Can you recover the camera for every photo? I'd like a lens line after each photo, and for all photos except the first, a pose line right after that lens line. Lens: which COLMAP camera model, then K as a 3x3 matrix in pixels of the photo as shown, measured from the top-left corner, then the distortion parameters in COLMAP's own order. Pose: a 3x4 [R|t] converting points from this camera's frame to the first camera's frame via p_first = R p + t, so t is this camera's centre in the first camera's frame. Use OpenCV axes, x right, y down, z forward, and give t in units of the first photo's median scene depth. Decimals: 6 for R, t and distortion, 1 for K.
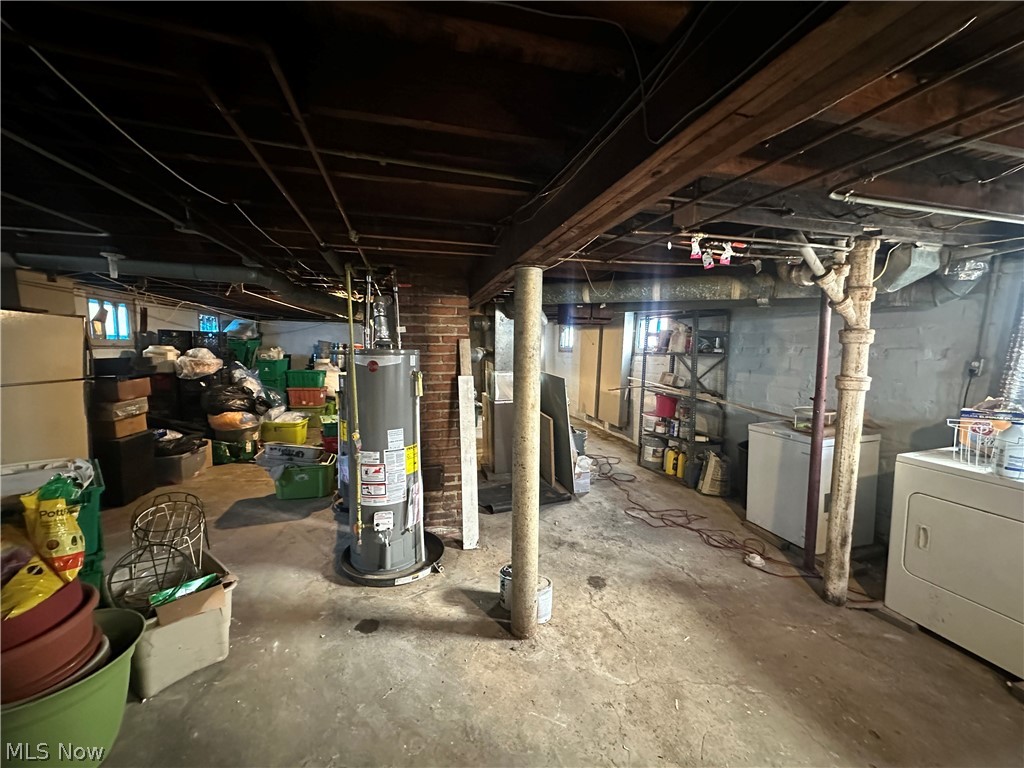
lens RADIAL K [[409.4, 0, 510.2], [0, 409.4, 383.7], [0, 0, 1]] dist [-0.003846, 0.000583]
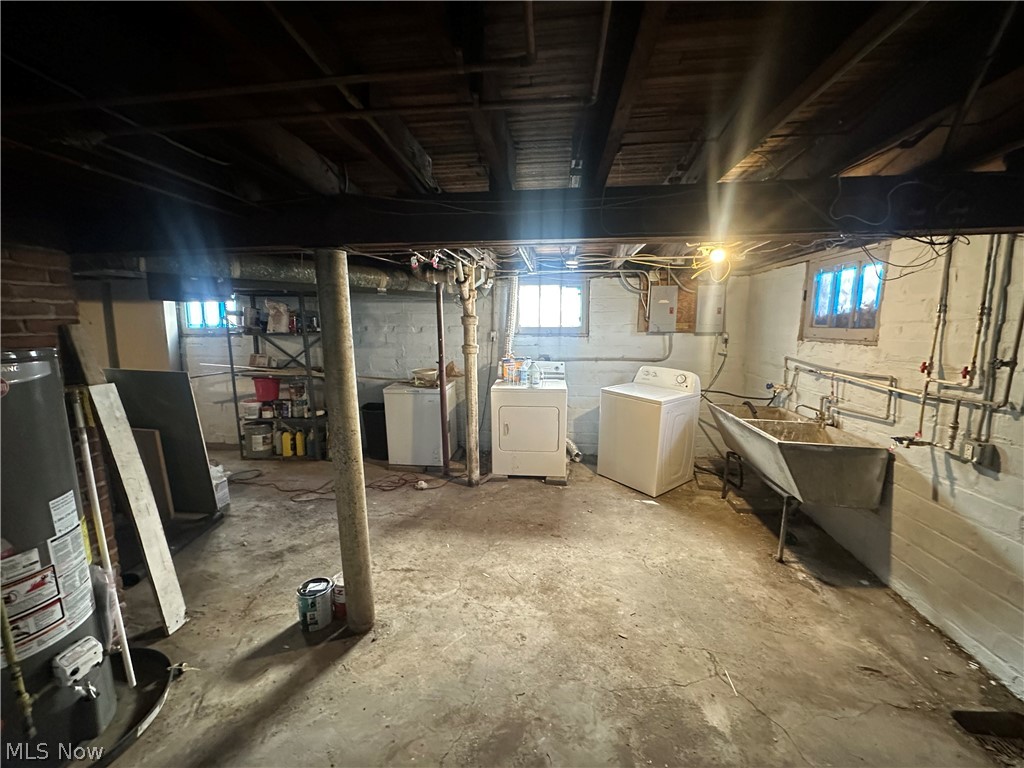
lens RADIAL K [[409.4, 0, 511.1], [0, 409.4, 383.3], [0, 0, 1]] dist [-0.003846, 0.000583]
pose [[0.352770, -0.149336, 0.923716, -0.427082], [0.089334, 0.988048, 0.125619, -0.040022], [-0.931436, 0.038205, 0.361895, 0.184351]]
